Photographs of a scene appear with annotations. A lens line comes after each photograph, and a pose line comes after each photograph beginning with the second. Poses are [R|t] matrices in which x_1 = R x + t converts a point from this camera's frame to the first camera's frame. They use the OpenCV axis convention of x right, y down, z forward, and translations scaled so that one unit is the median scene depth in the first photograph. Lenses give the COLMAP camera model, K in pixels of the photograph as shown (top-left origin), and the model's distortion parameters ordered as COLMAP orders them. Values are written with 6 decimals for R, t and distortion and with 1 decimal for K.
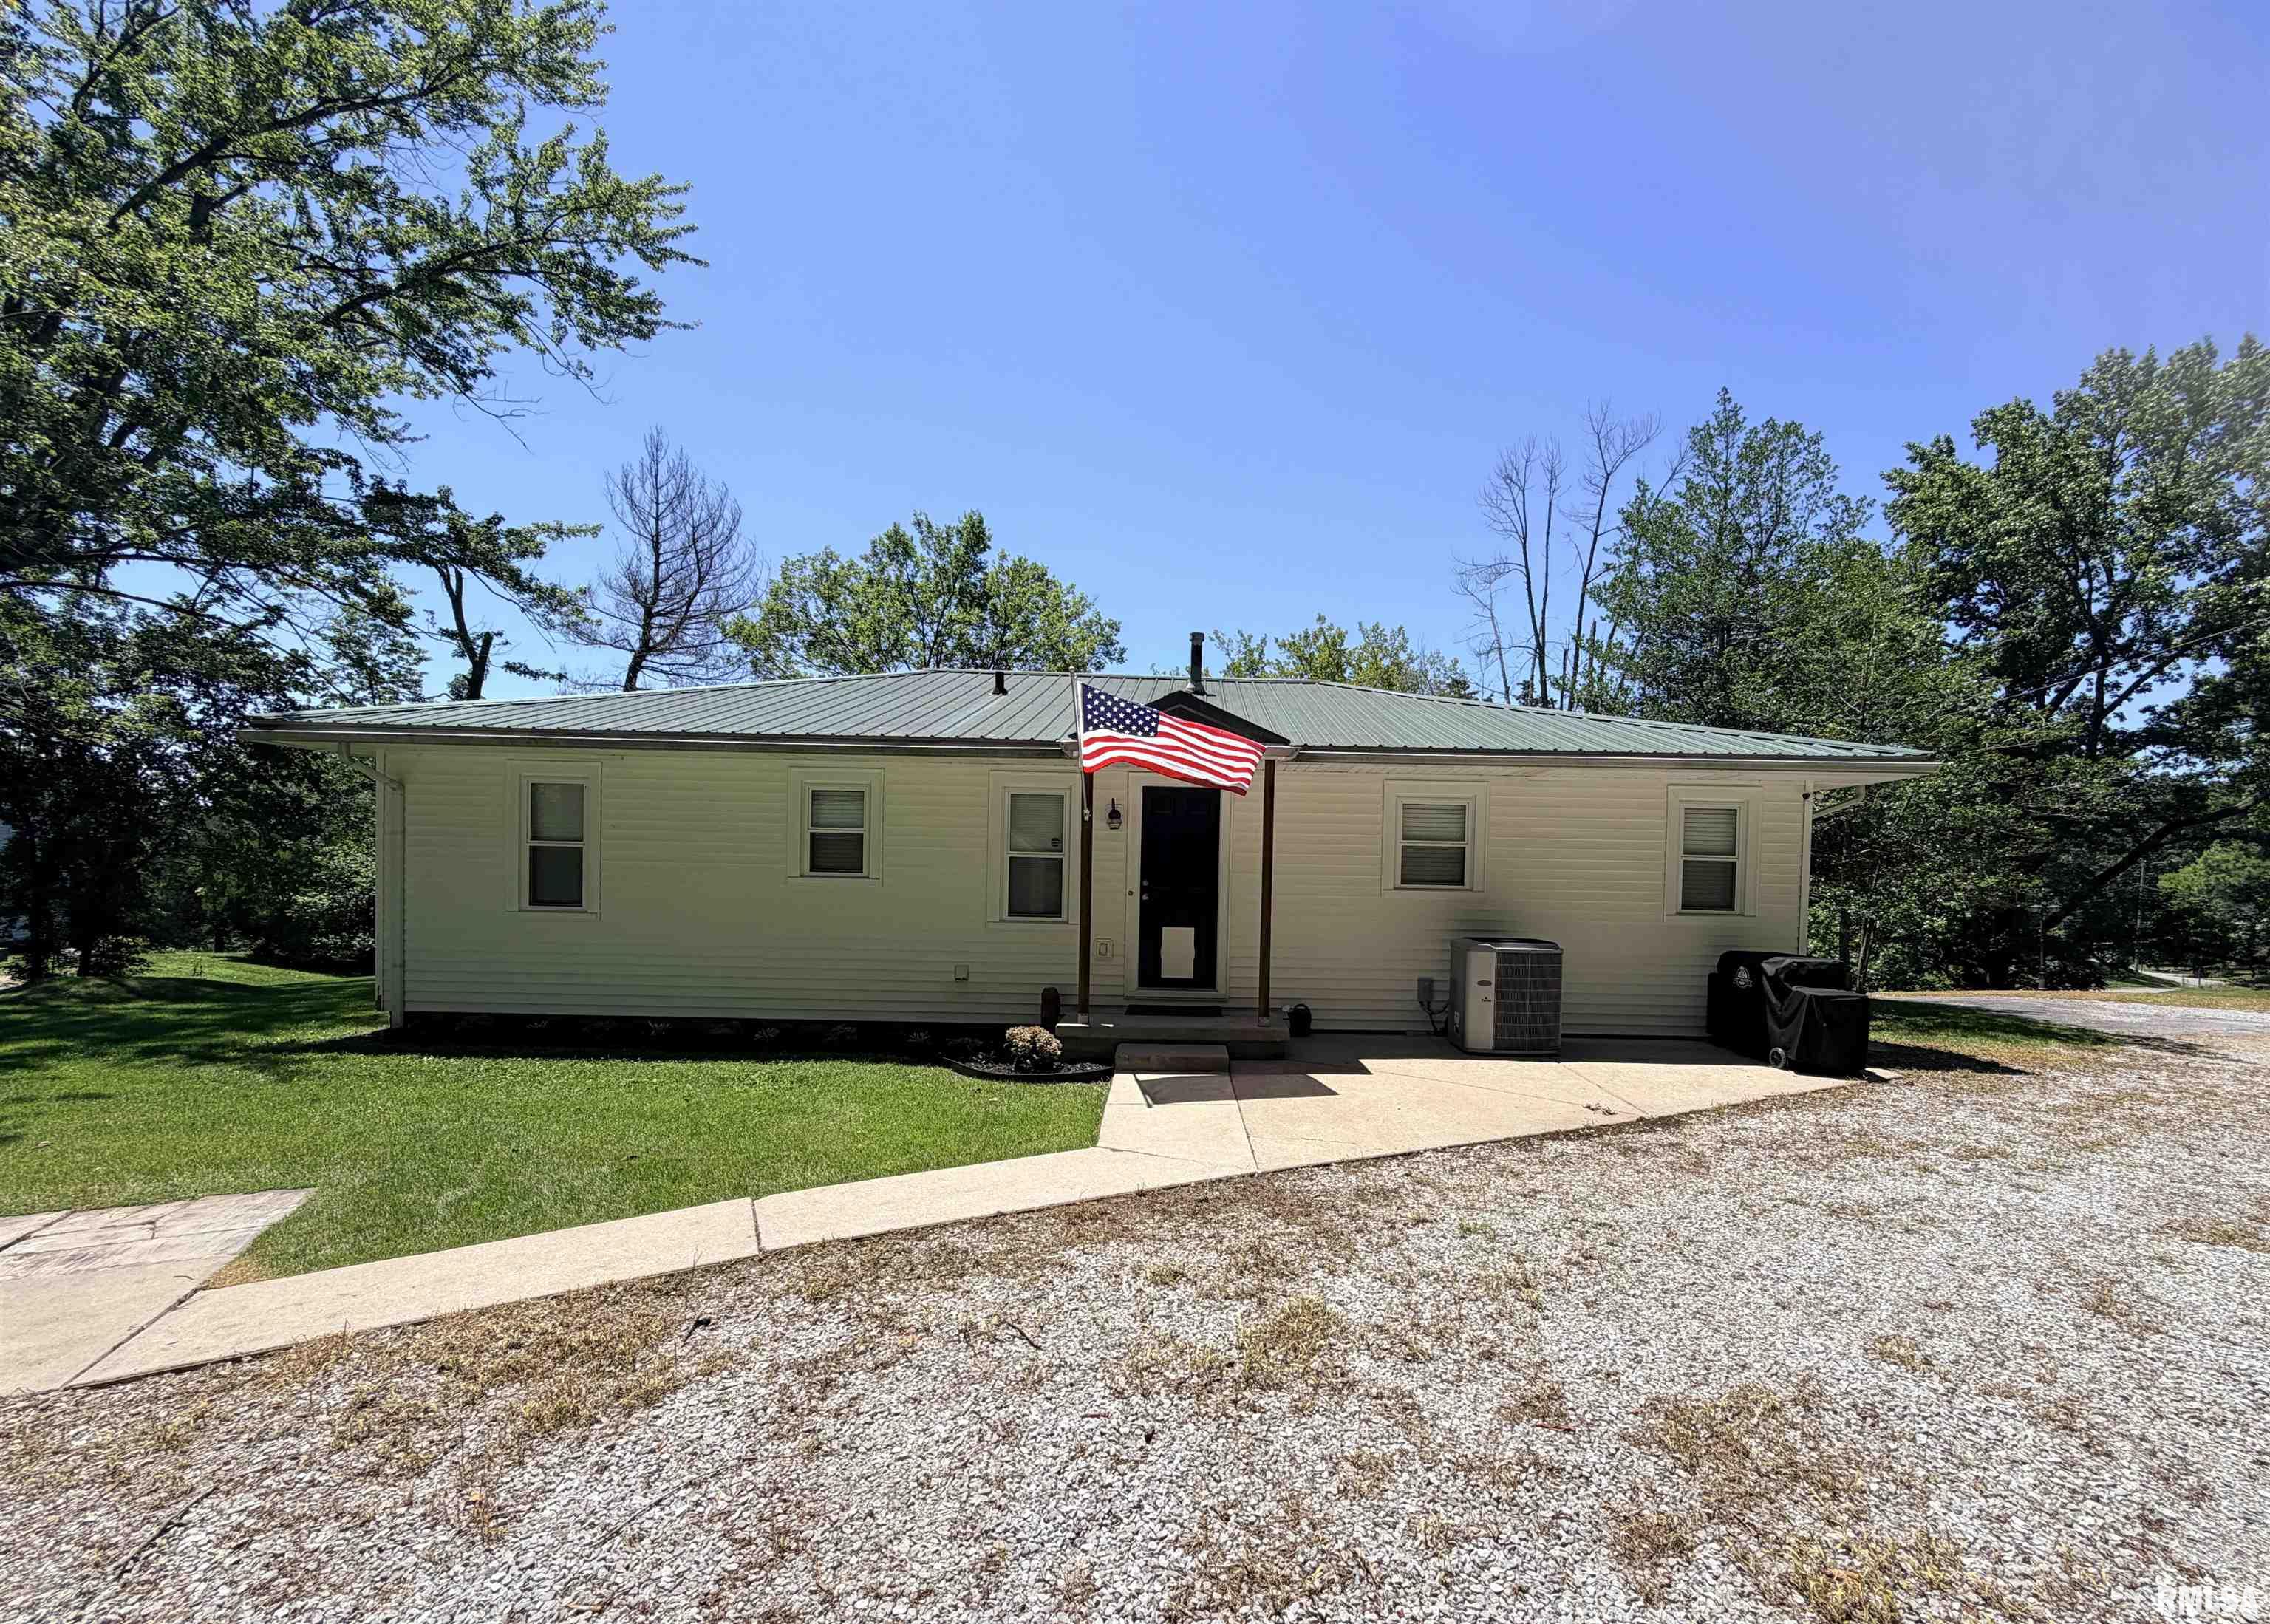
lens RADIAL K [[908.0, 0, 1196.4], [0, 908.0, 895.6], [0, 0, 1]] dist [0.002844, 0.000391]
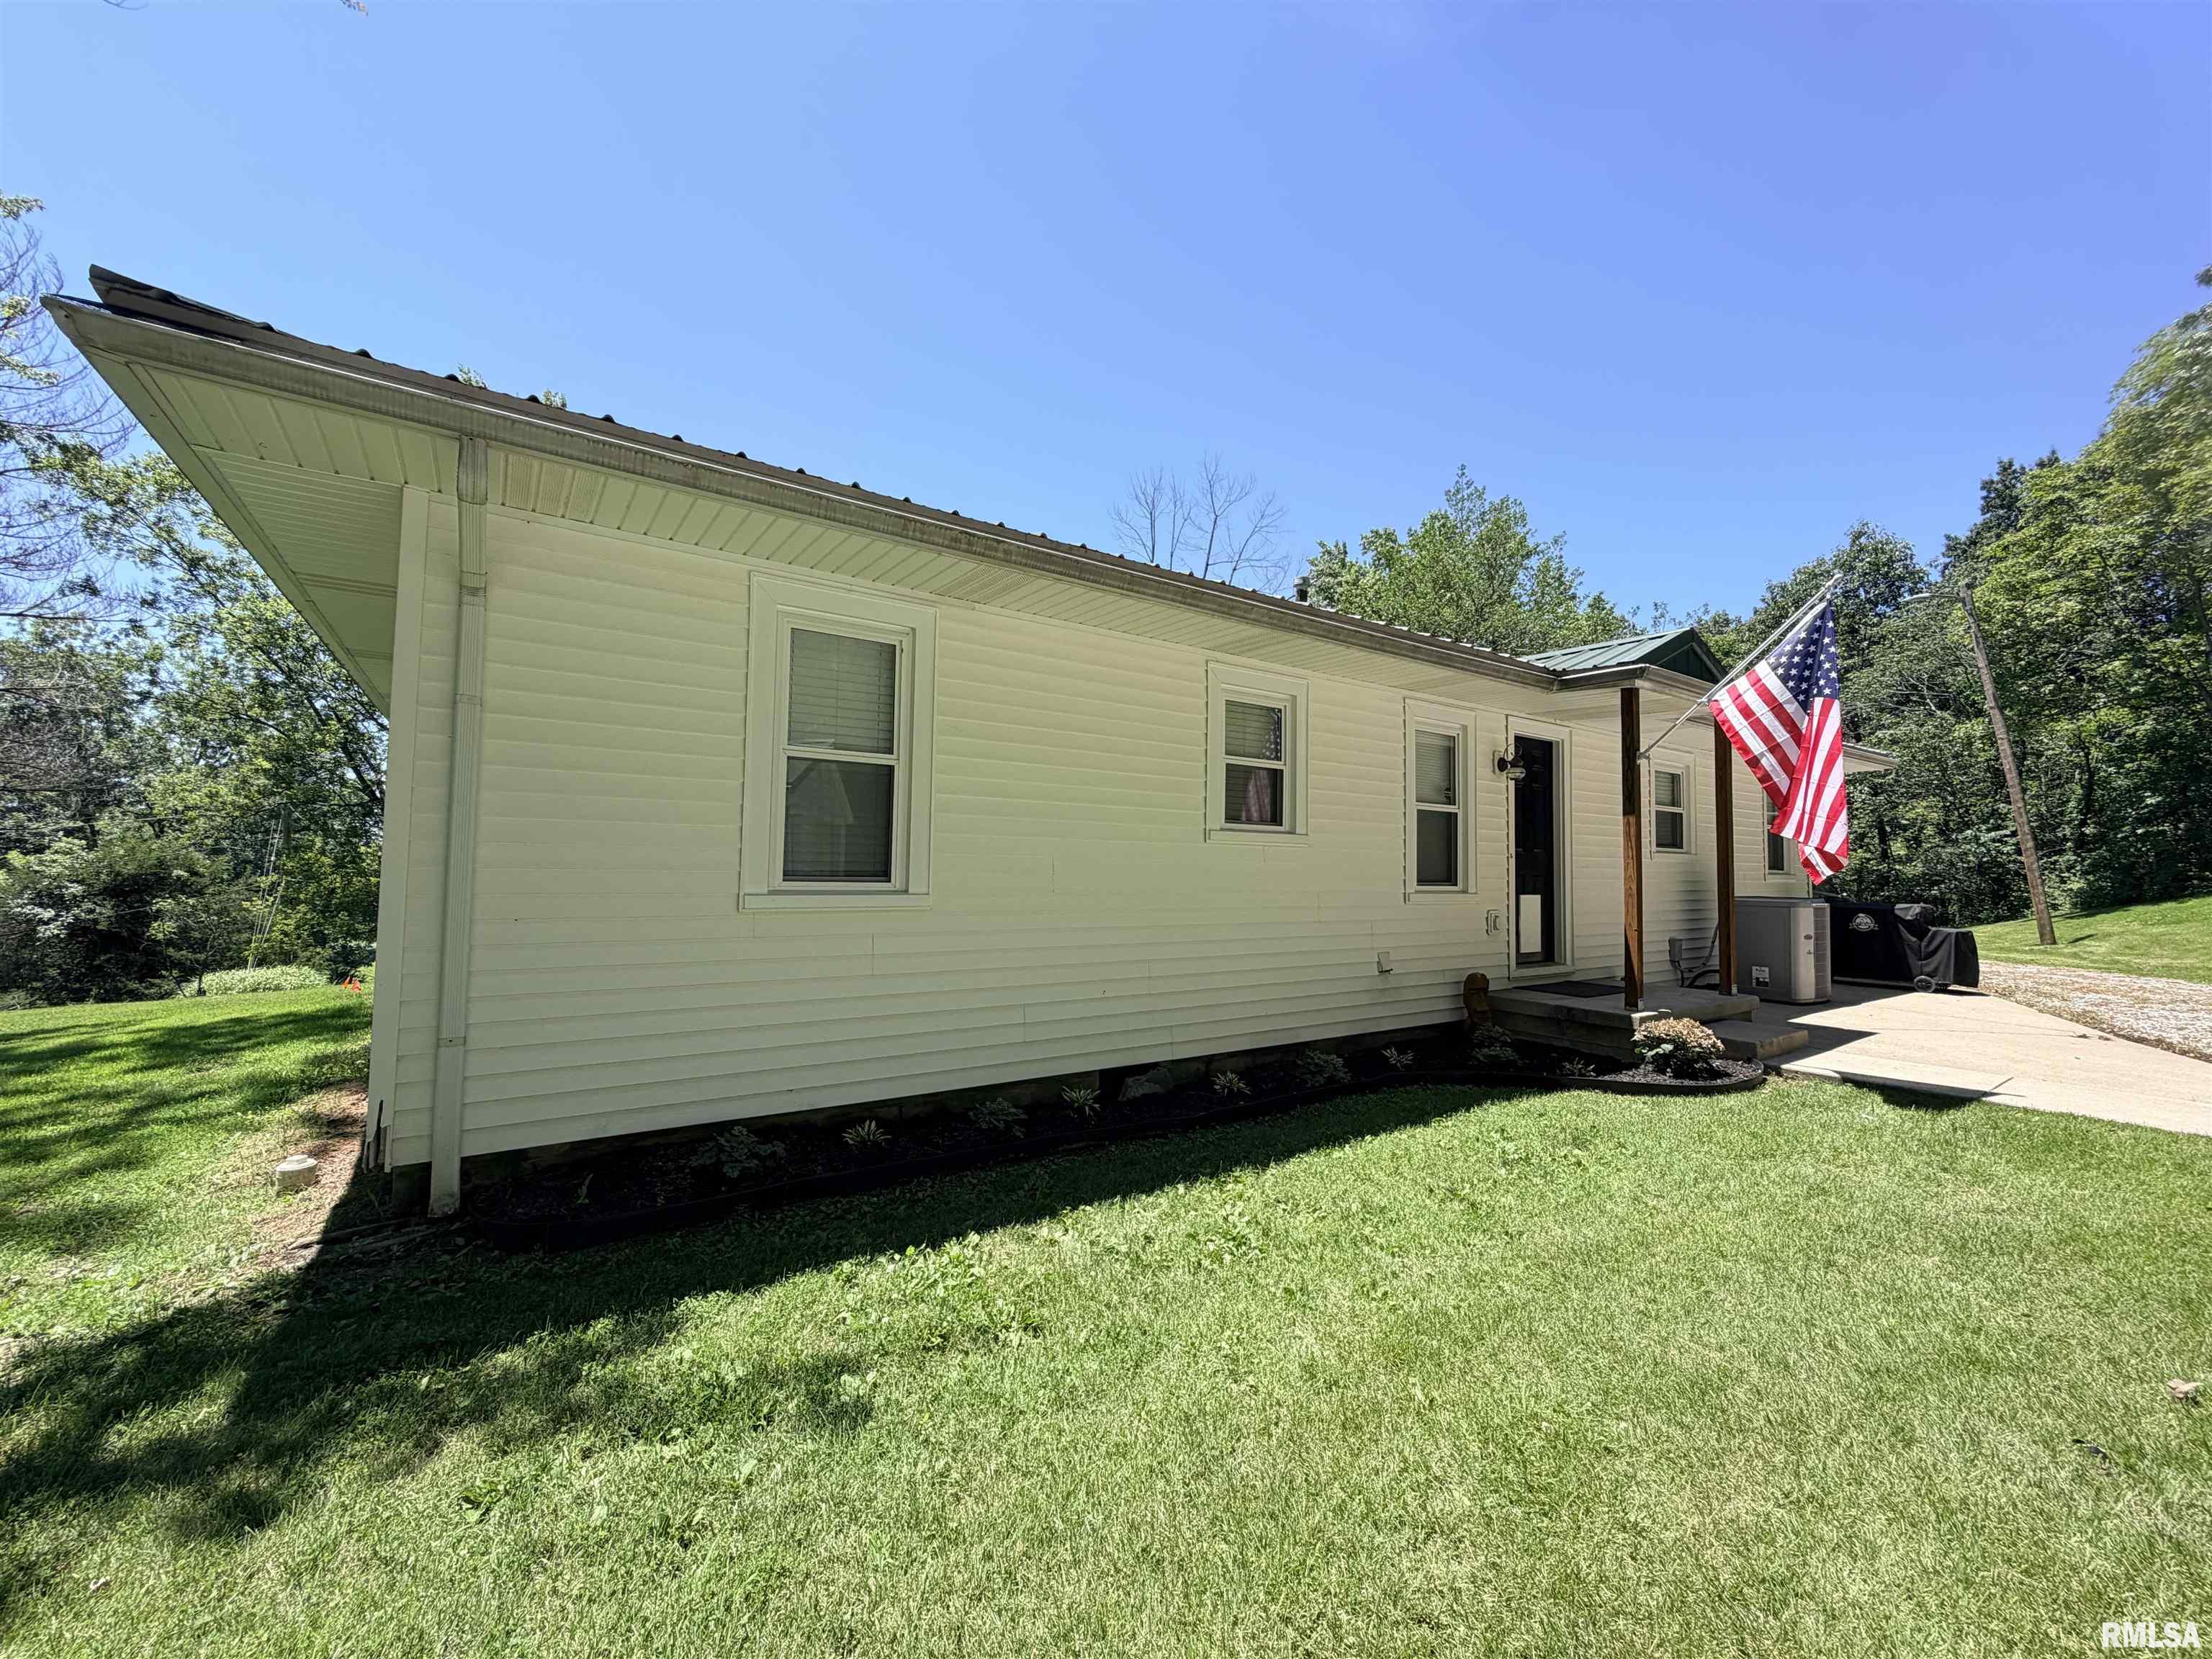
lens RADIAL K [[888.6, 0, 1111.9], [0, 888.6, 828.1], [0, 0, 1]] dist [0.001570, 0.000103]
pose [[0.821567, 0.021295, 0.569714, -0.898676], [0.018164, 0.997817, -0.063490, 0.017489], [-0.569822, 0.062509, 0.819387, 0.538777]]
